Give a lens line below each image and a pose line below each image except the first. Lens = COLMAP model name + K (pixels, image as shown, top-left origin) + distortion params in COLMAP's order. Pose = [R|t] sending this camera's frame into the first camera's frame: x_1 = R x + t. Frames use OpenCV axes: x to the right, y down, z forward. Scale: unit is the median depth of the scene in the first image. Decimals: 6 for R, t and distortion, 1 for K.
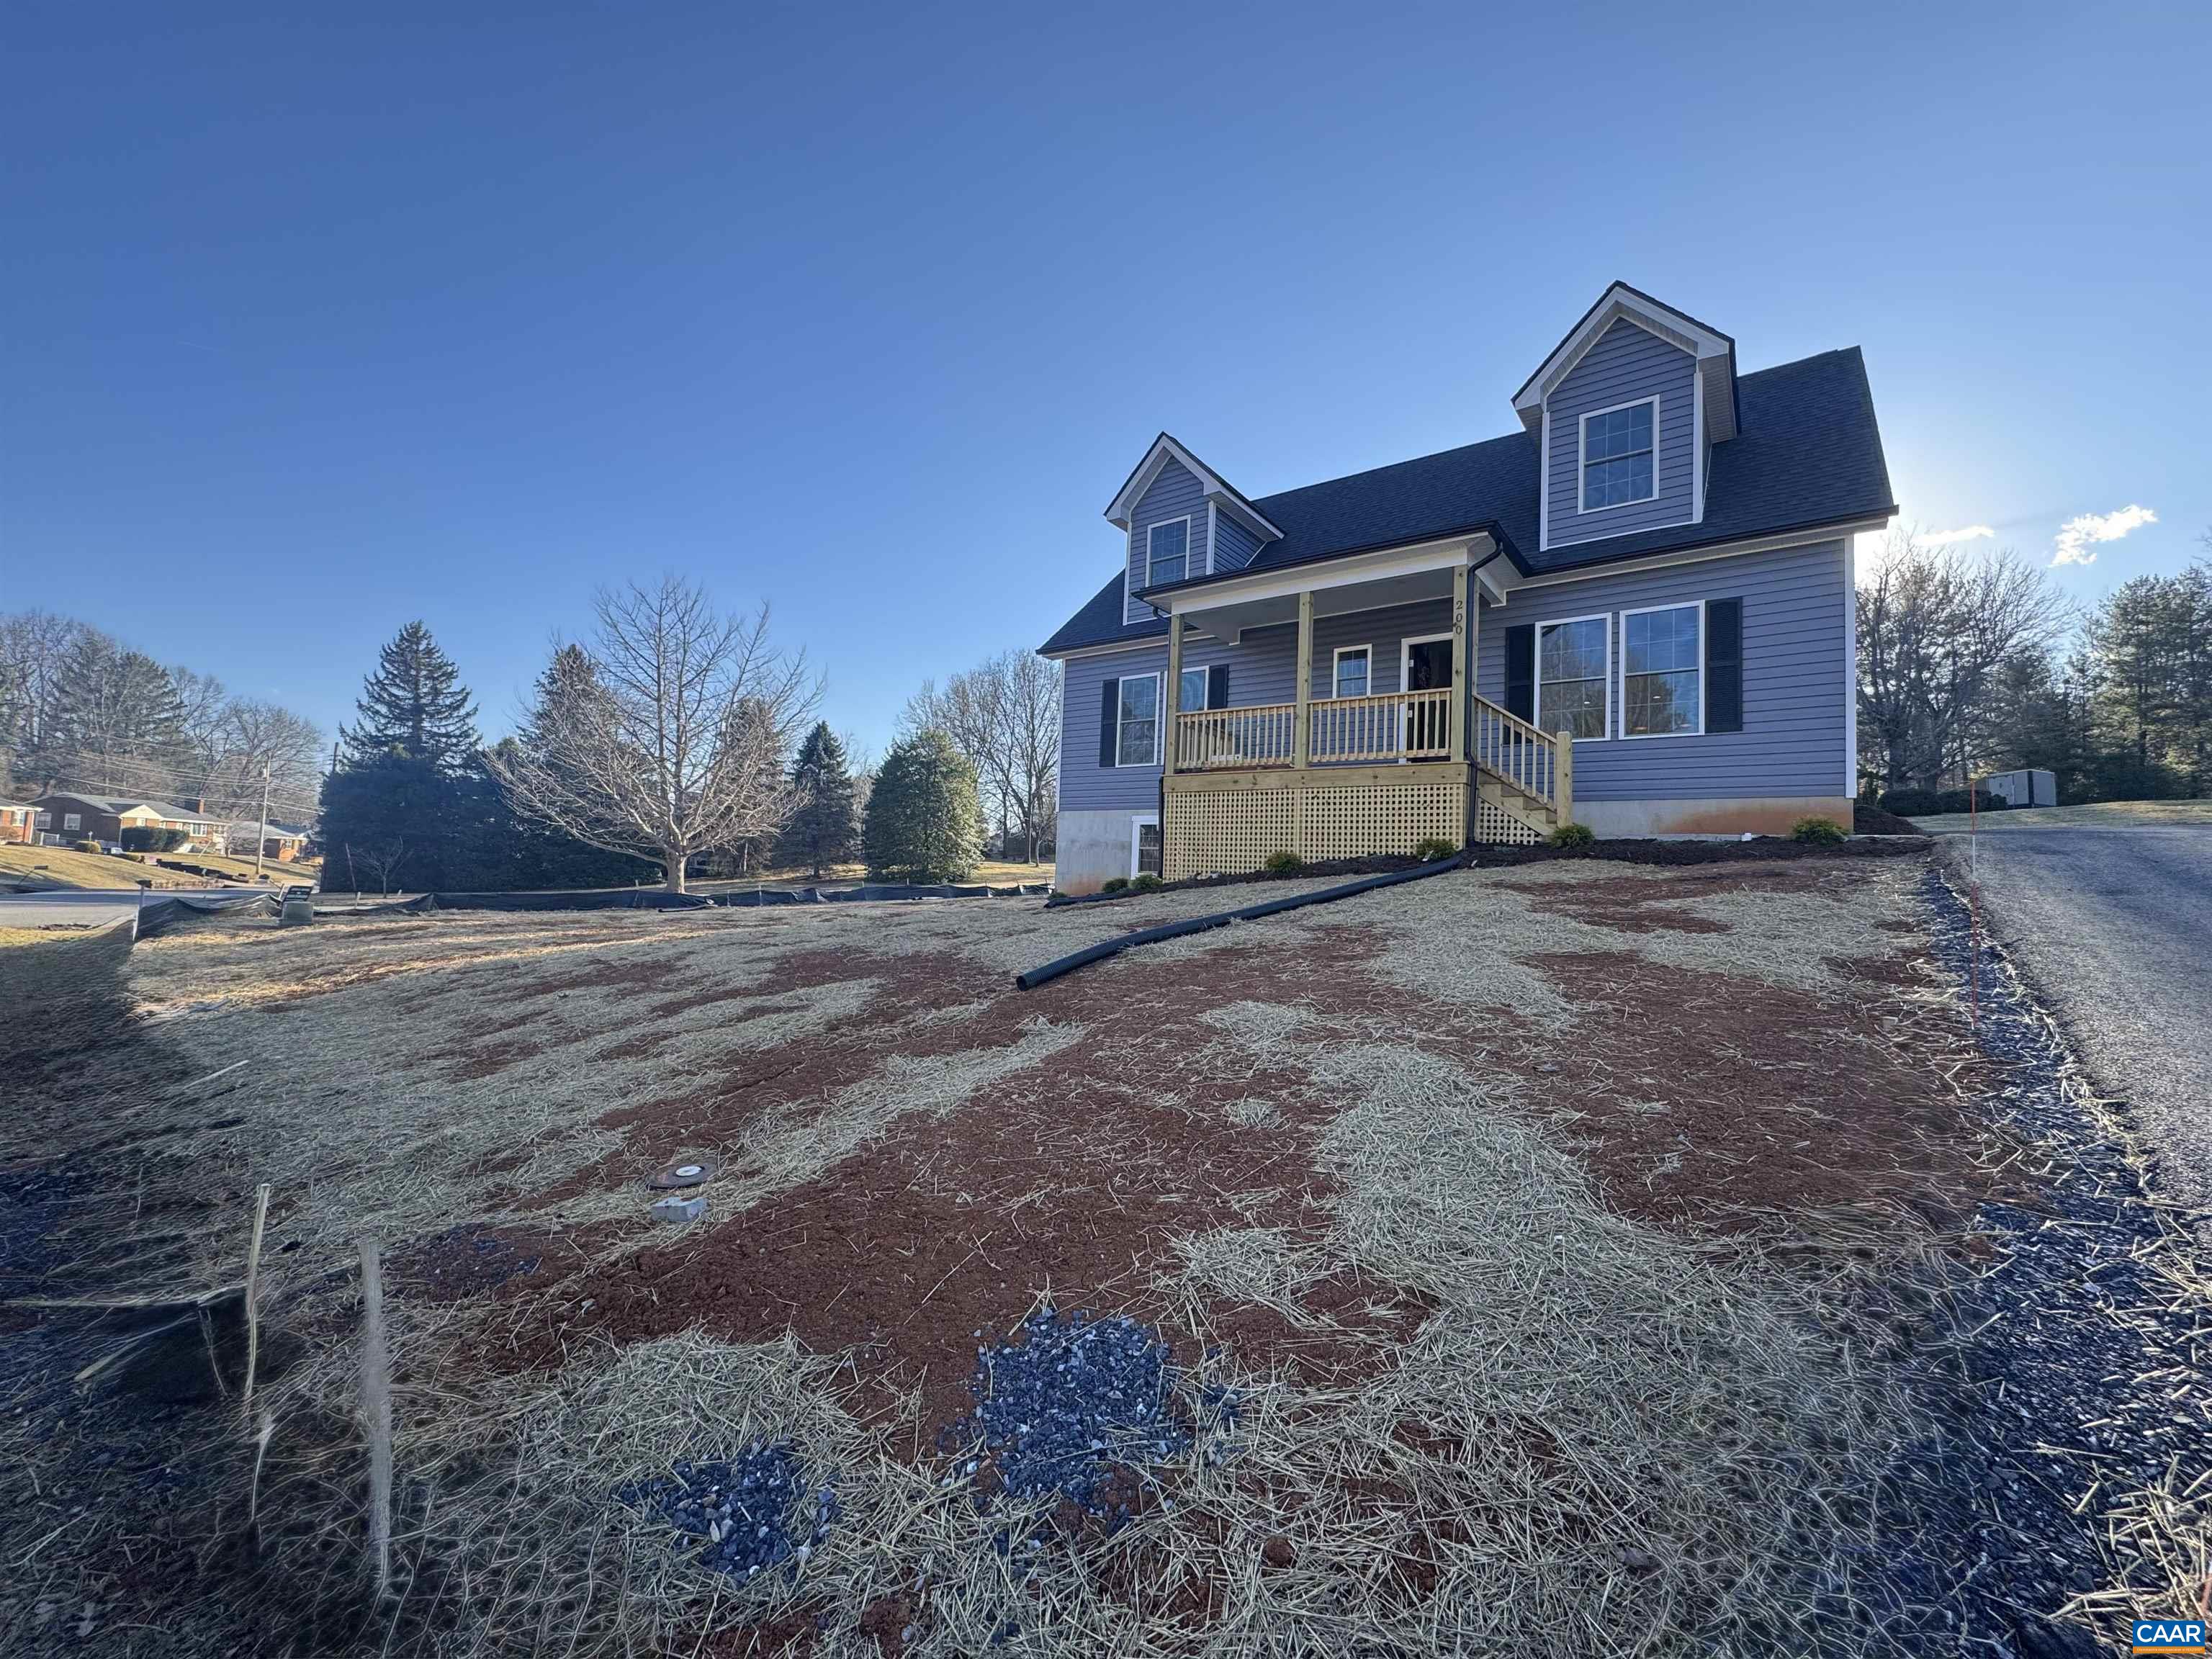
lens RADIAL K [[961.3, 0, 1046.2], [0, 961.3, 824.2], [0, 0, 1]] dist [0.002180, 0.000184]
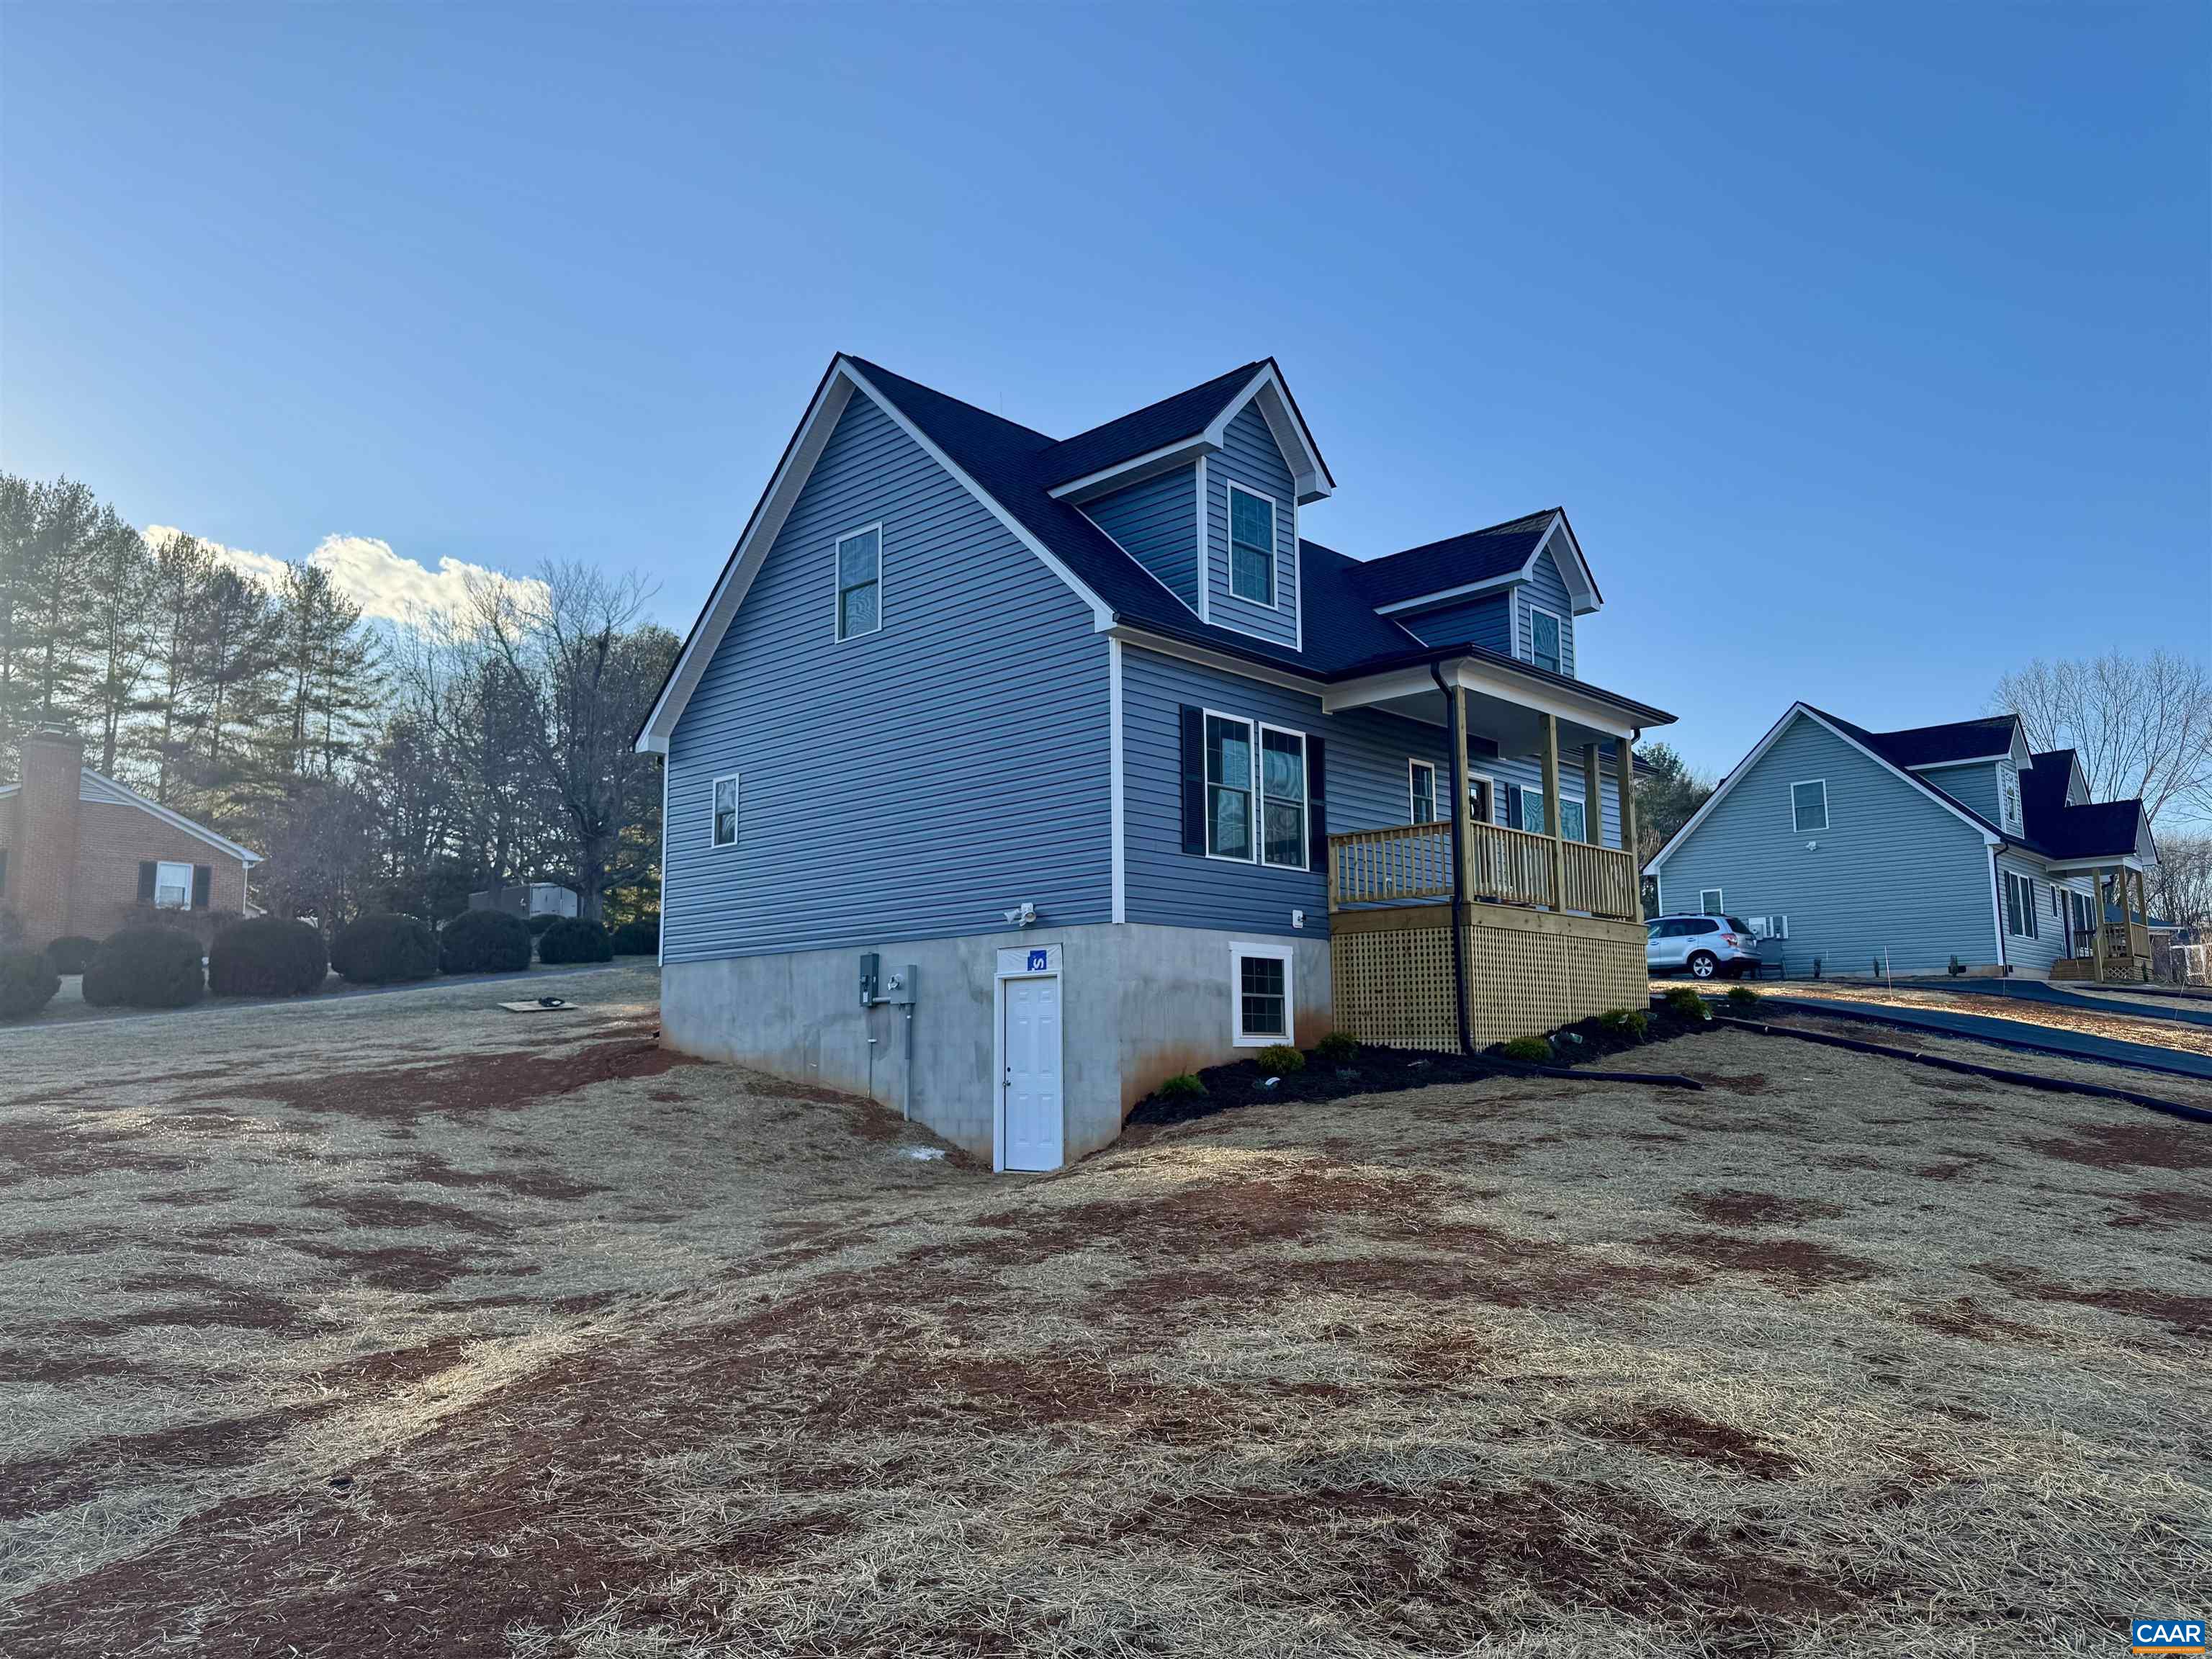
lens RADIAL K [[1558.8, 0, 1090.7], [0, 1558.8, 838.3], [0, 0, 1]] dist [0.063872, -0.062296]
pose [[0.045208, 0.091581, 0.994771, -0.937391], [-0.054509, 0.994532, -0.089082, 0.019900], [-0.997489, -0.050196, 0.049953, 1.072365]]
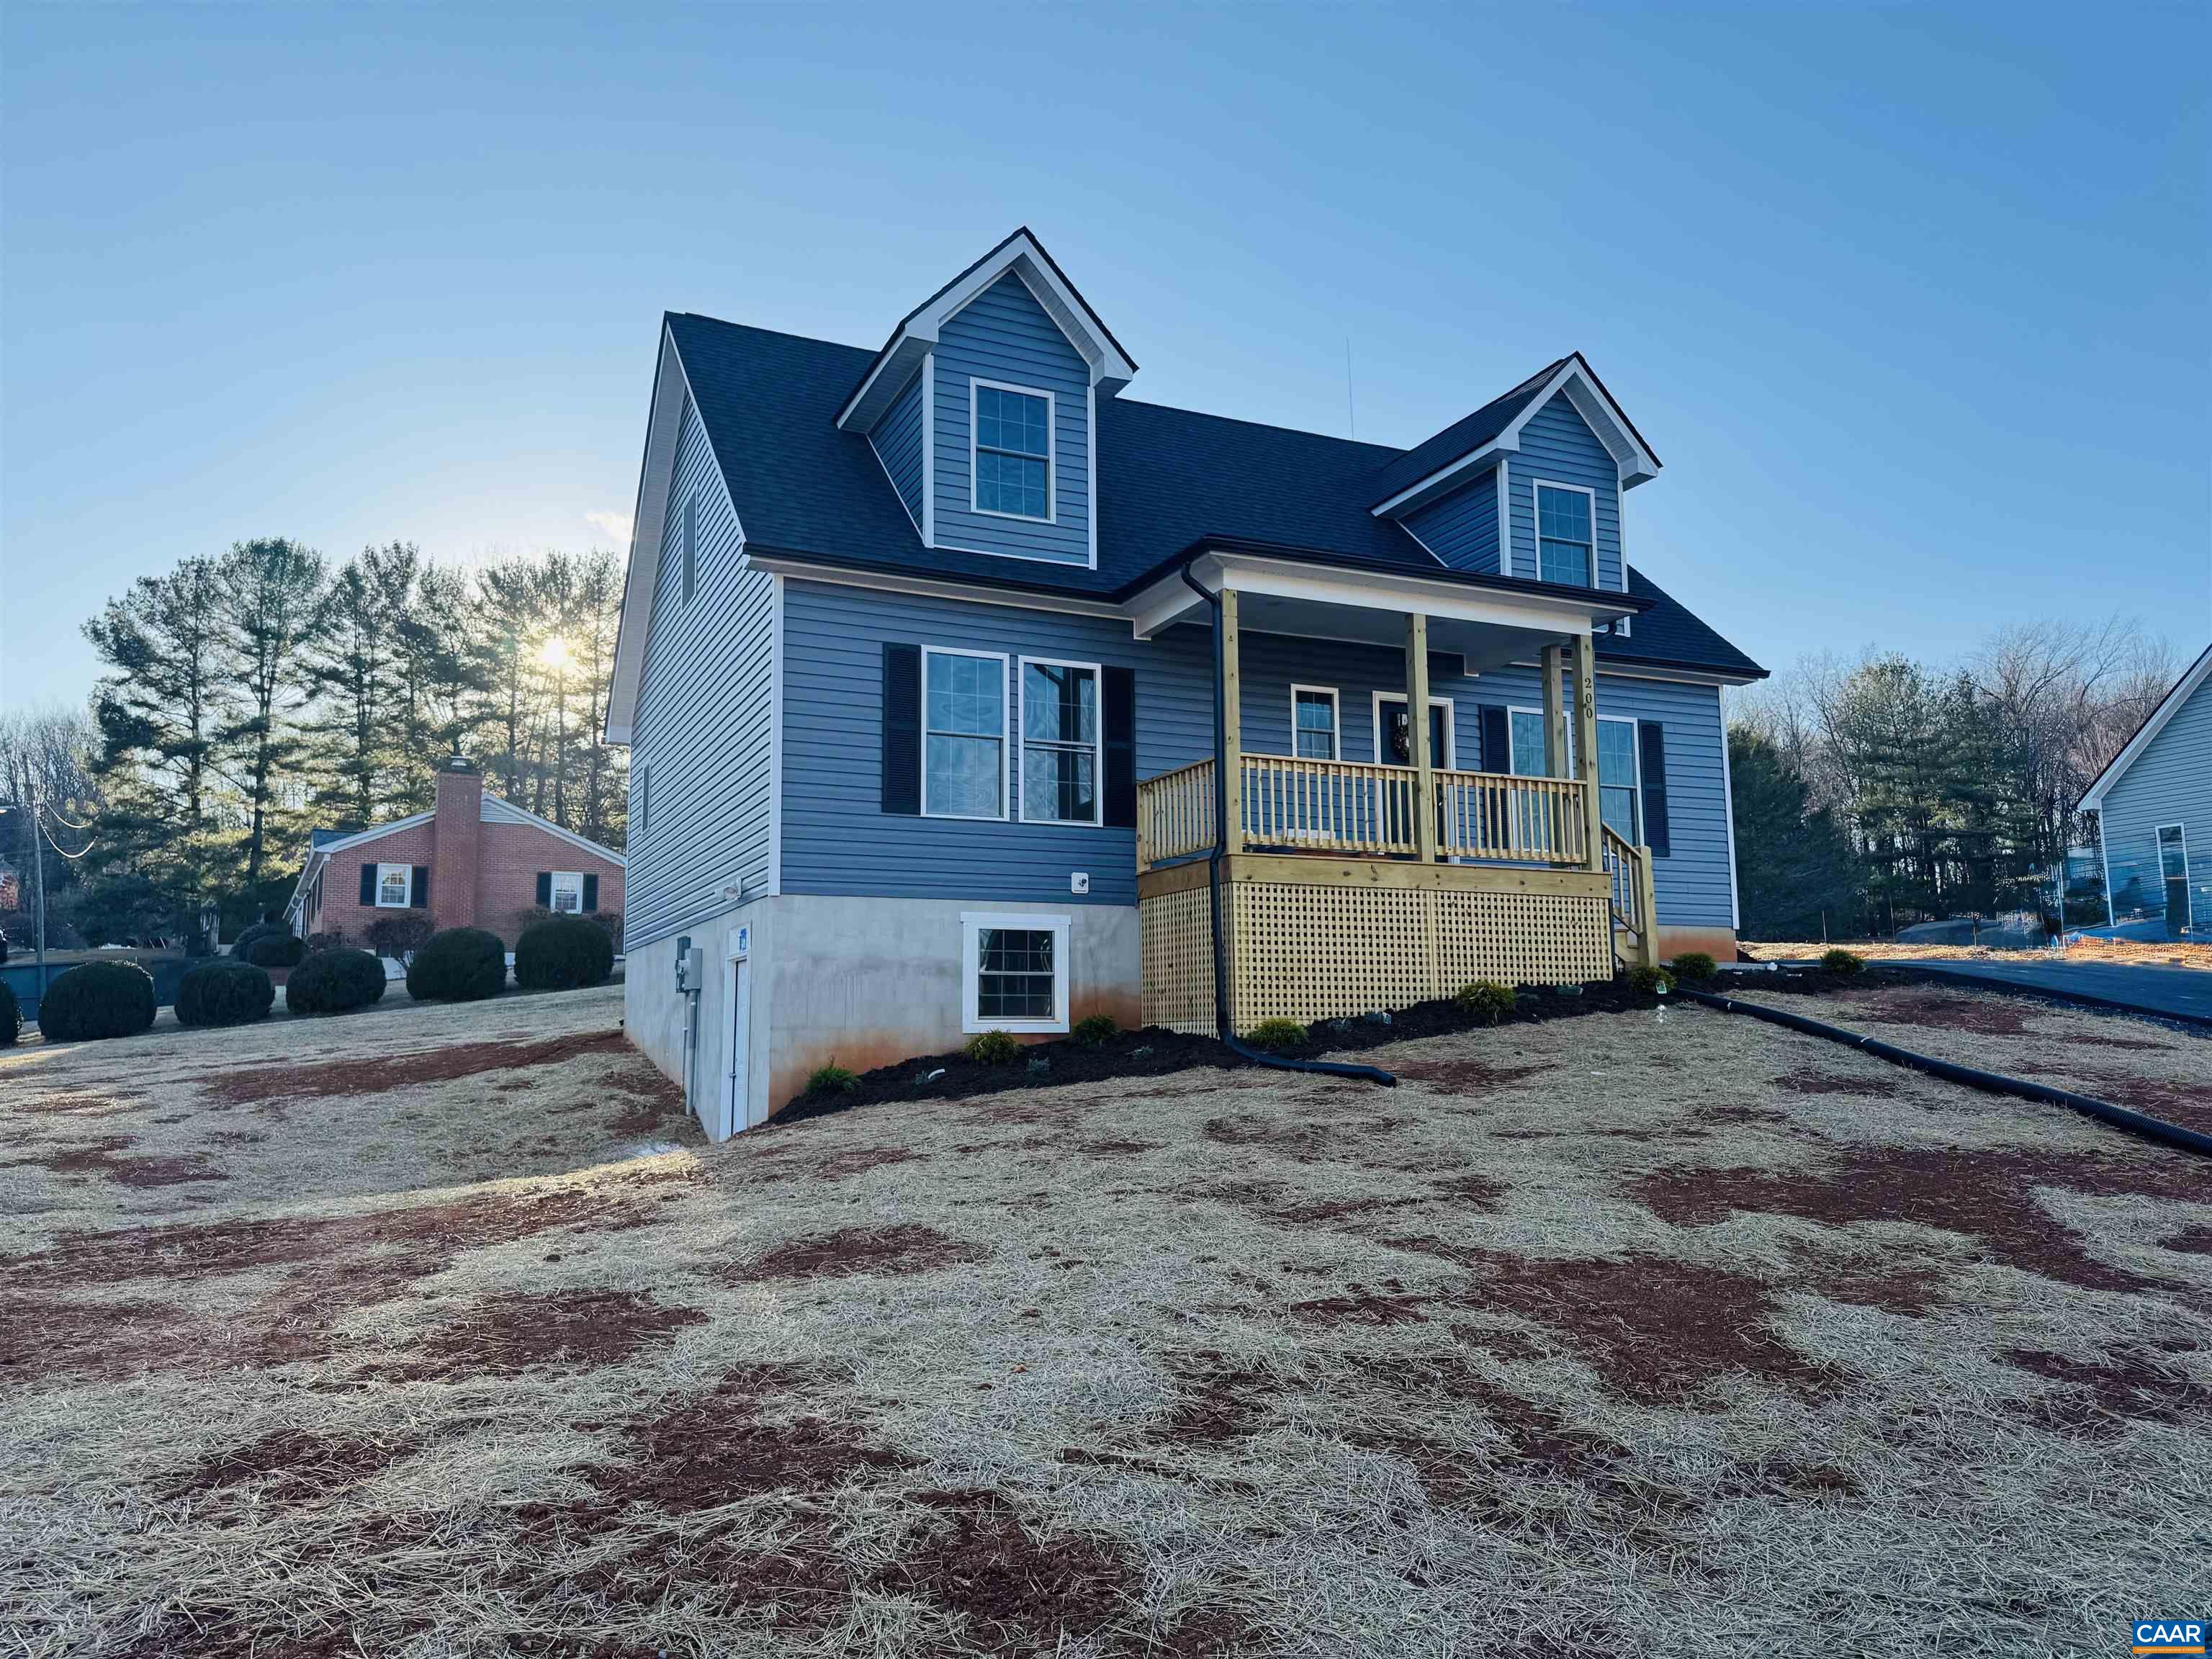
lens RADIAL K [[1558.8, 0, 1083.7], [0, 1558.8, 840.5], [0, 0, 1]] dist [0.063872, -0.062296]
pose [[0.411566, 0.069314, 0.908740, -0.686099], [-0.030549, 0.997593, -0.062256, 0.003618], [-0.910868, -0.002138, 0.412693, 0.599540]]
